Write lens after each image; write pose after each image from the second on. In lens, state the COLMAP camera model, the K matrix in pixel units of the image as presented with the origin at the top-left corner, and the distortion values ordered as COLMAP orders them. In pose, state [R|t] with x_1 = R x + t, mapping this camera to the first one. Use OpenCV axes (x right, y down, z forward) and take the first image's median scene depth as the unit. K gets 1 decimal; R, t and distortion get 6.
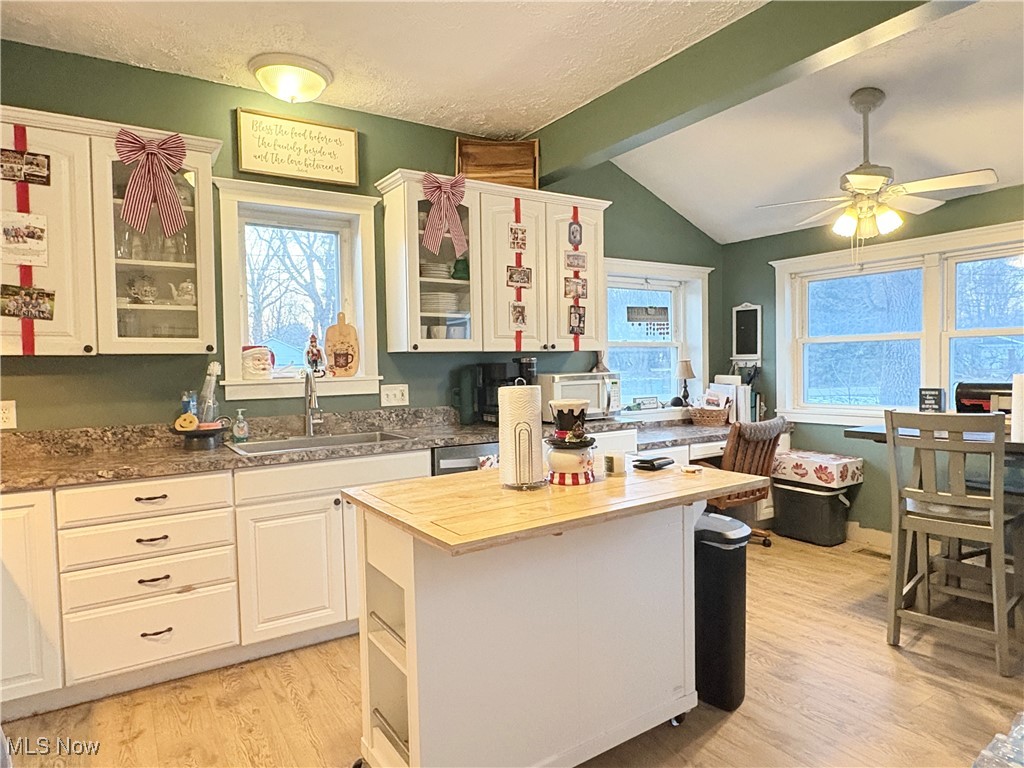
lens RADIAL K [[618.2, 0, 503.8], [0, 618.2, 382.5], [0, 0, 1]] dist [-0.002050, 0.002429]
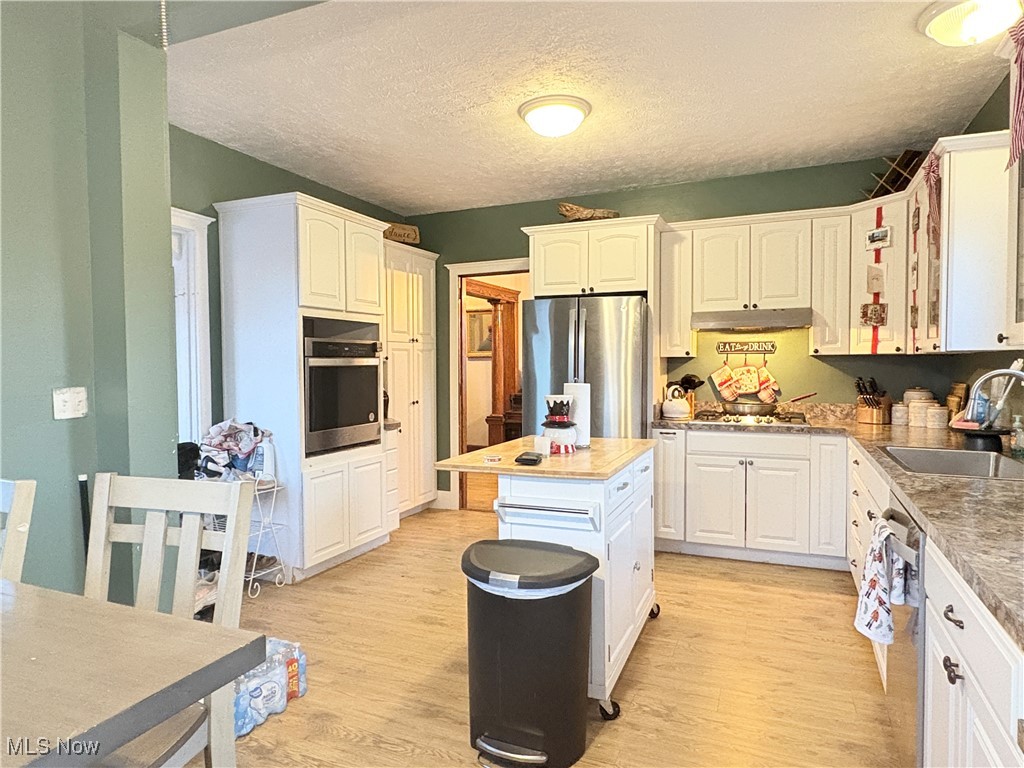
lens RADIAL K [[618.2, 0, 506.4], [0, 618.2, 385.7], [0, 0, 1]] dist [-0.002050, 0.002429]
pose [[-0.833709, 0.044351, -0.550421, 0.609879], [0.005184, 0.997354, 0.072511, -0.061056], [0.552180, 0.057600, -0.831733, 1.301668]]
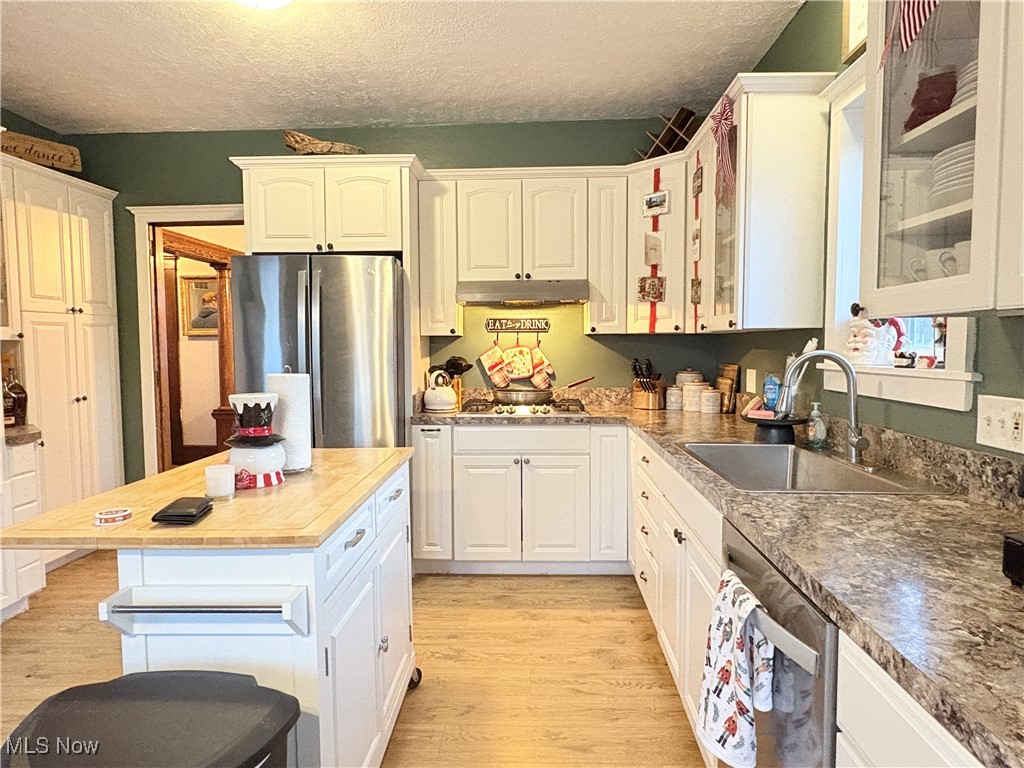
lens RADIAL K [[618.2, 0, 512.2], [0, 618.2, 382.9], [0, 0, 1]] dist [-0.002050, 0.002429]
pose [[-0.570974, 0.075854, -0.817456, 0.392242], [-0.009021, 0.995082, 0.098638, -0.050078], [0.820918, 0.063695, -0.567482, 1.121000]]
